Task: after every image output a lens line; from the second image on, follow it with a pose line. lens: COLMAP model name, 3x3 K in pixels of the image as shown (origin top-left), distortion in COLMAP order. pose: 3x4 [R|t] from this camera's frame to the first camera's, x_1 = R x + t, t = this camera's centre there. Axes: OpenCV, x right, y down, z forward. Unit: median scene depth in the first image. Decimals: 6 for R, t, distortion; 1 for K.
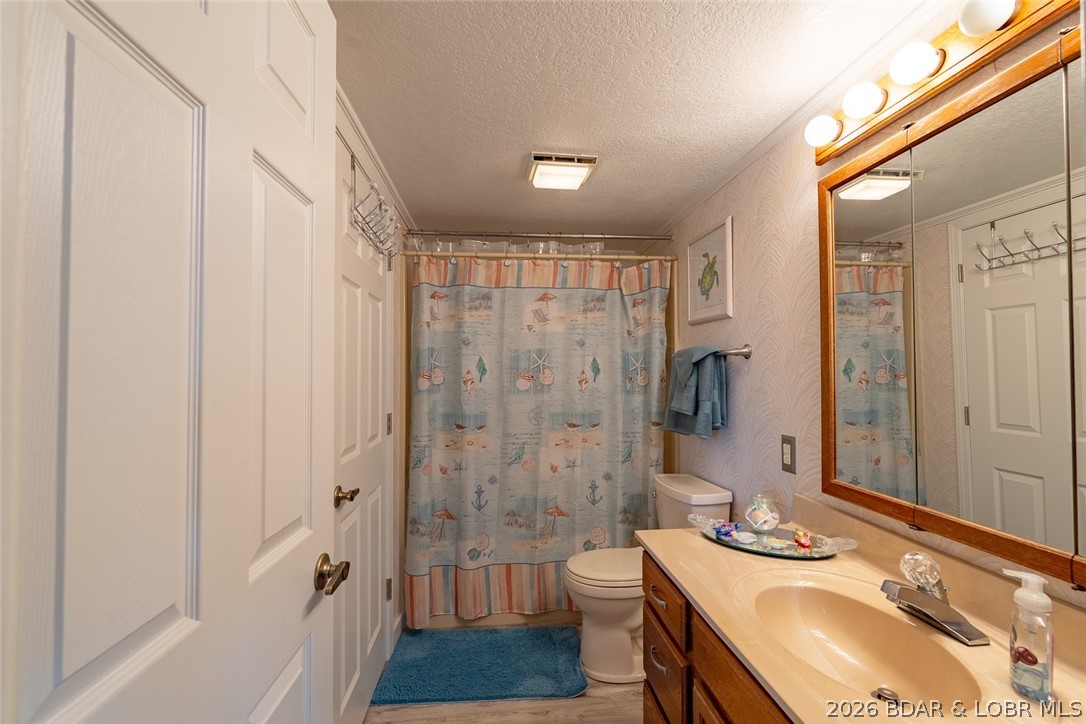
lens RADIAL K [[483.2, 0, 542.1], [0, 483.2, 361.4], [0, 0, 1]] dist [-0.001040, -0.000183]
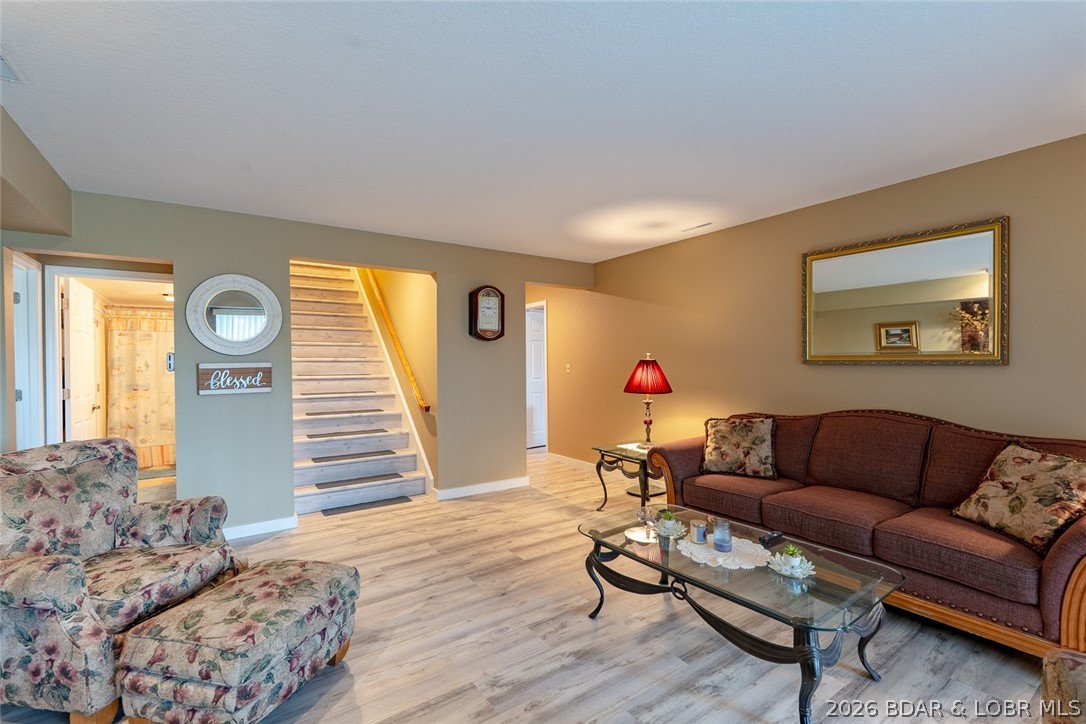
lens RADIAL K [[483.2, 0, 547.6], [0, 483.2, 363.3], [0, 0, 1]] dist [-0.001040, -0.000183]
pose [[0.871423, -0.010648, 0.490416, 0.436673], [0.004419, 0.999894, 0.013858, -0.020068], [-0.490512, -0.009909, 0.871378, -2.077058]]
